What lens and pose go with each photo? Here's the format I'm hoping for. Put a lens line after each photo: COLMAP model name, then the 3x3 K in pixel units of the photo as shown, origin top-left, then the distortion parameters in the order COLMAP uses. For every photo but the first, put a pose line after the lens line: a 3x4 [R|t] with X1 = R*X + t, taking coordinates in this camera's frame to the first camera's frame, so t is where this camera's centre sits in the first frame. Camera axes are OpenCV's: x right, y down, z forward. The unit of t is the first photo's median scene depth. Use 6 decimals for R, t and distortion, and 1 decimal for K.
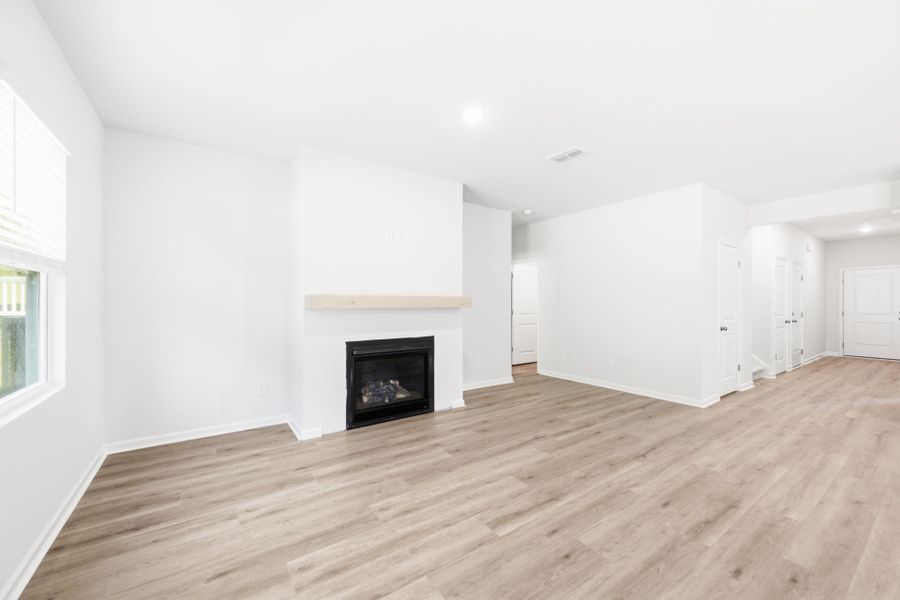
lens RADIAL K [[352.9, 0, 455.4], [0, 352.9, 302.3], [0, 0, 1]] dist [-0.004213, 0.001005]
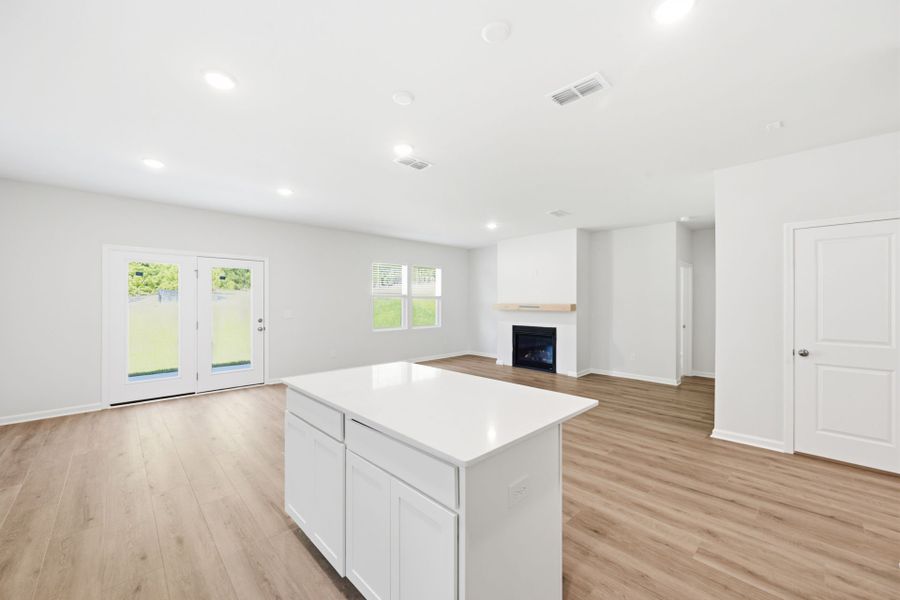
lens RADIAL K [[352.9, 0, 450.8], [0, 352.9, 301.9], [0, 0, 1]] dist [-0.004213, 0.001005]
pose [[0.155572, 0.000988, -0.987824, 1.762159], [-0.001735, 0.999998, 0.000727, -0.031142], [0.987823, 0.001601, 0.155573, 0.297961]]
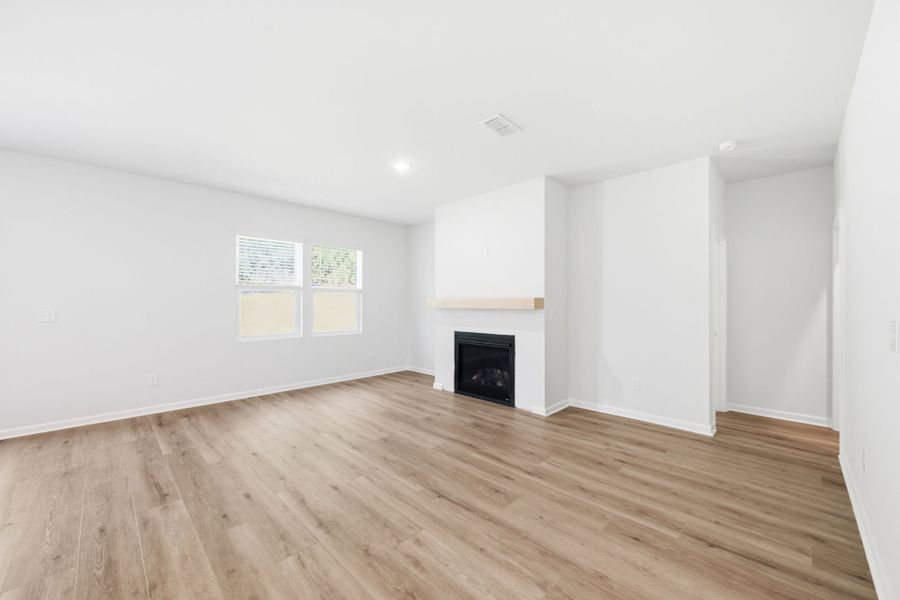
lens RADIAL K [[352.9, 0, 449.7], [0, 352.9, 300.6], [0, 0, 1]] dist [-0.004213, 0.001005]
pose [[0.172699, -0.005582, -0.984959, 1.110828], [-0.000829, 0.999983, -0.005812, -0.003355], [0.984974, 0.001820, 0.172691, 0.737767]]
